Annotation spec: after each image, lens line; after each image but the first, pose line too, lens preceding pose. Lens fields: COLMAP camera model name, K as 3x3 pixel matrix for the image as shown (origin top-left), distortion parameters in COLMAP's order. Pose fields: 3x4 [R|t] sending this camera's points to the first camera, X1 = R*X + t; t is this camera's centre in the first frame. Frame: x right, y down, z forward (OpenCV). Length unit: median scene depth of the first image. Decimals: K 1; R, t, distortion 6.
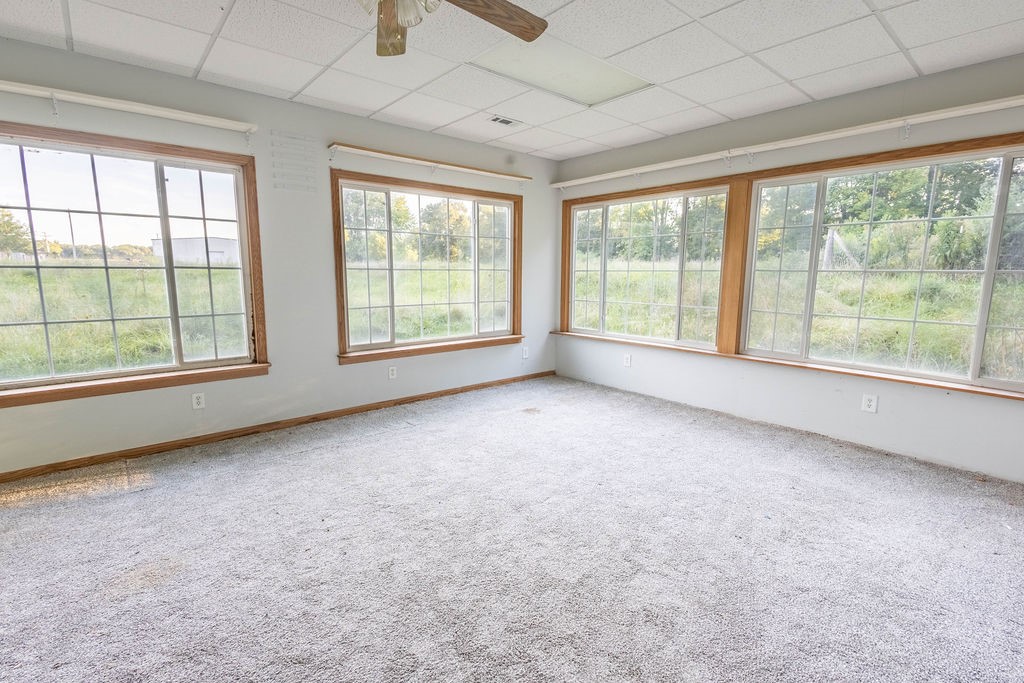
lens RADIAL K [[470.3, 0, 510.8], [0, 470.3, 340.5], [0, 0, 1]] dist [0.010711, -0.003774]
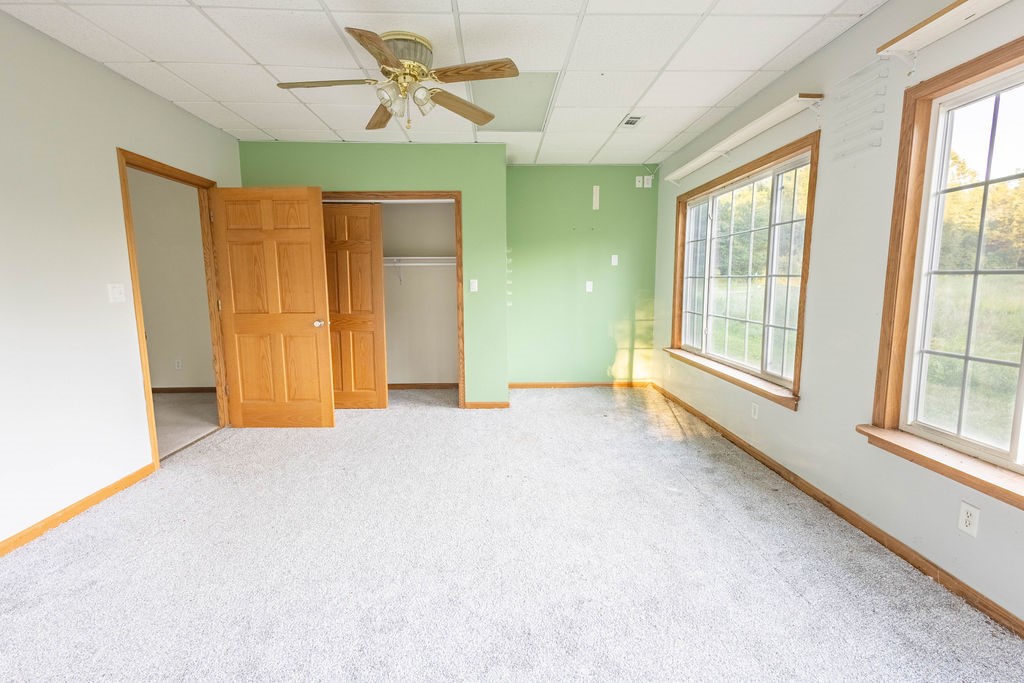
lens RADIAL K [[470.3, 0, 510.5], [0, 470.3, 339.8], [0, 0, 1]] dist [0.010711, -0.003774]
pose [[-0.629157, 0.094020, -0.771571, 0.397838], [-0.119081, 0.969280, 0.215213, -0.164392], [0.768102, 0.227282, -0.598633, 1.153872]]
